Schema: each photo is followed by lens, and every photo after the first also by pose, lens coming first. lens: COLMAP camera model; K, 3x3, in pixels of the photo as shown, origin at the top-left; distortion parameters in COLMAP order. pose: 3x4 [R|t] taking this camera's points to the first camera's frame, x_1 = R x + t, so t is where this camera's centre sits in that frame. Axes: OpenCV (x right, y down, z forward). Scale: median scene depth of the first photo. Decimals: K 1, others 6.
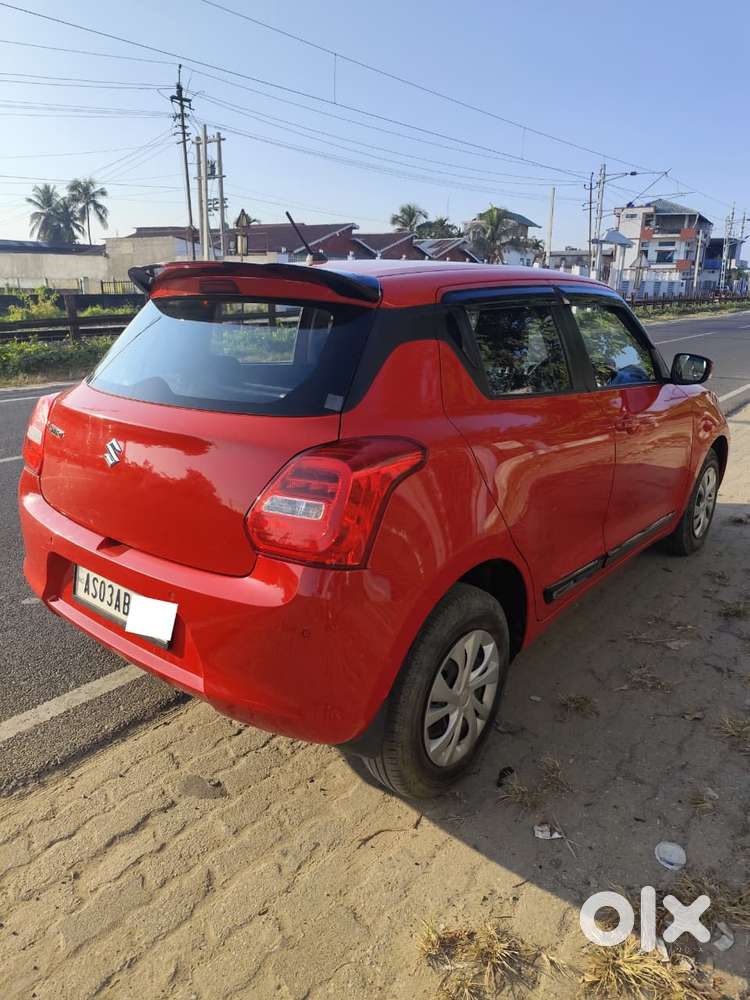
lens RADIAL K [[683.1, 0, 366.6], [0, 683.1, 487.1], [0, 0, 1]] dist [0.028818, -0.031930]
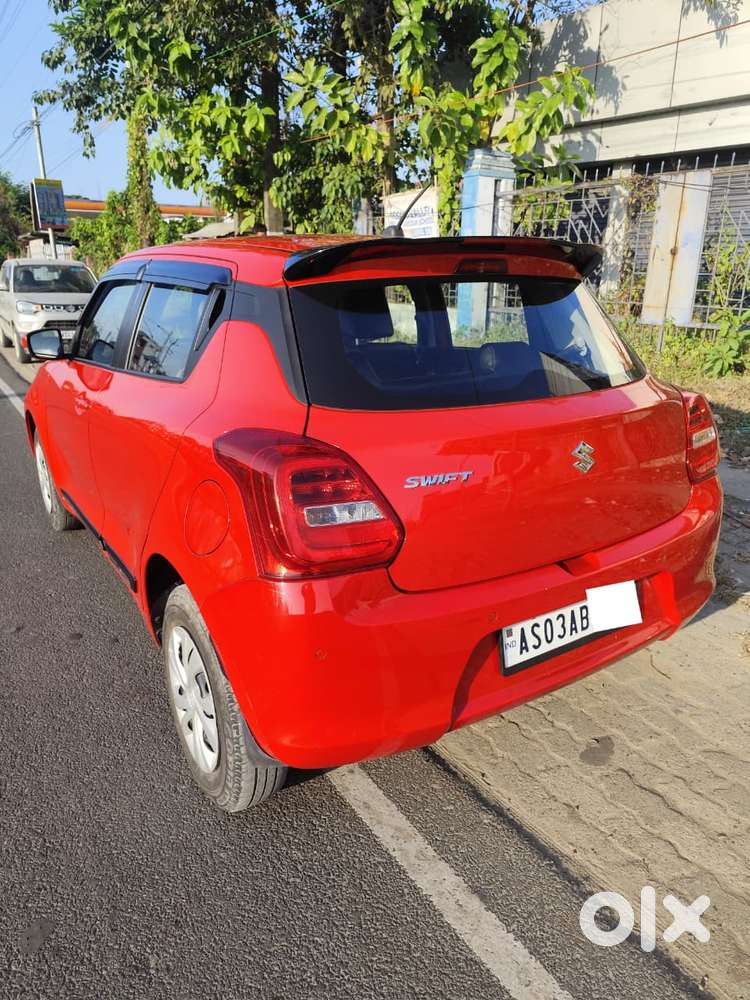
lens RADIAL K [[683.1, 0, 380.2], [0, 683.1, 490.6], [0, 0, 1]] dist [0.028818, -0.031930]
pose [[0.292561, -0.298903, 0.908331, -1.102981], [0.260832, 0.938816, 0.224924, -0.241463], [-0.919986, 0.171118, 0.352625, 0.822133]]
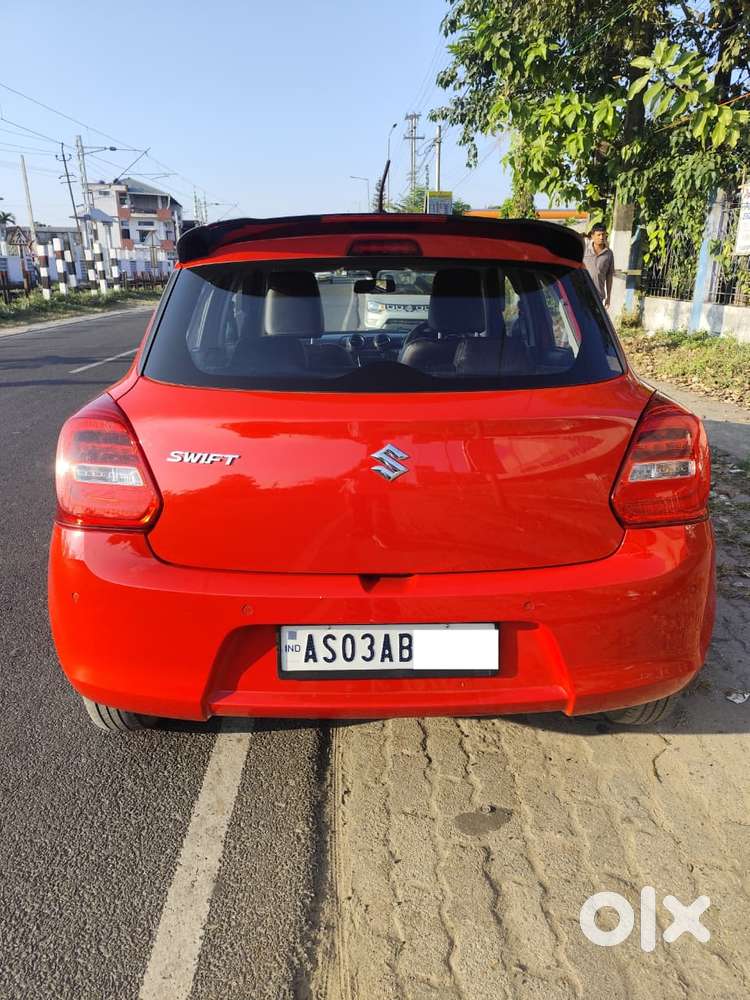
lens RADIAL K [[683.1, 0, 383.0], [0, 683.1, 497.2], [0, 0, 1]] dist [0.028818, -0.031930]
pose [[0.752668, -0.210491, 0.623846, -0.758008], [0.185509, 0.976929, 0.105808, -0.081842], [-0.631726, 0.036091, 0.774352, 0.360760]]
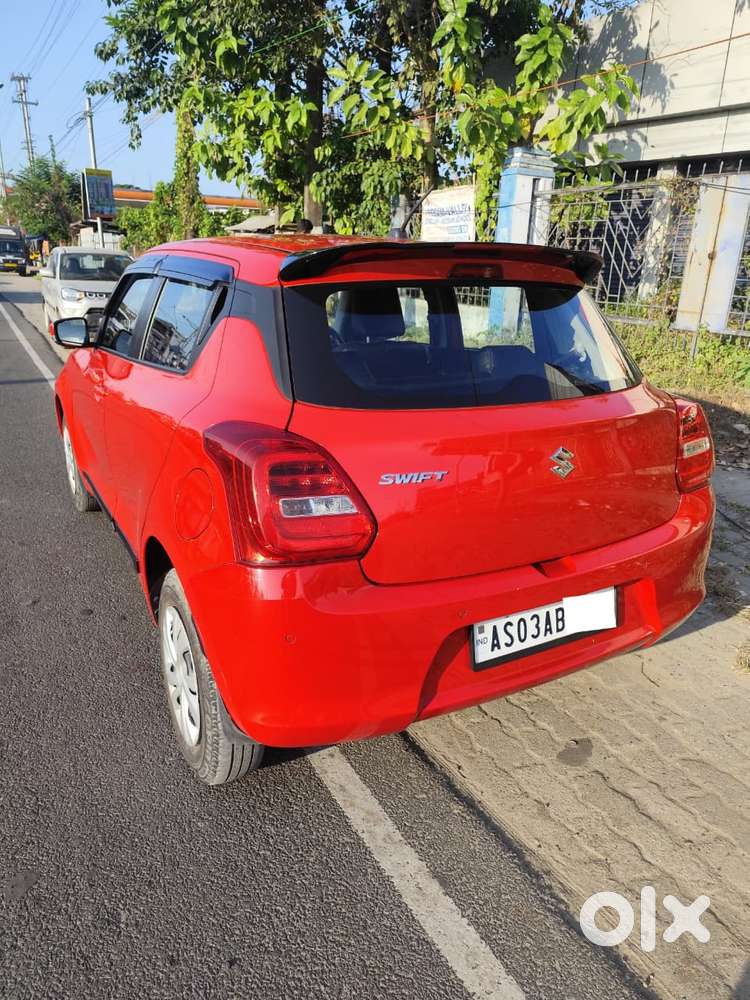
lens RADIAL K [[683.1, 0, 374.1], [0, 683.1, 493.1], [0, 0, 1]] dist [0.028818, -0.031930]
pose [[0.357753, -0.293486, 0.886498, -1.109084], [0.231995, 0.947498, 0.220057, -0.233092], [-0.904539, 0.126937, 0.407057, 0.757071]]
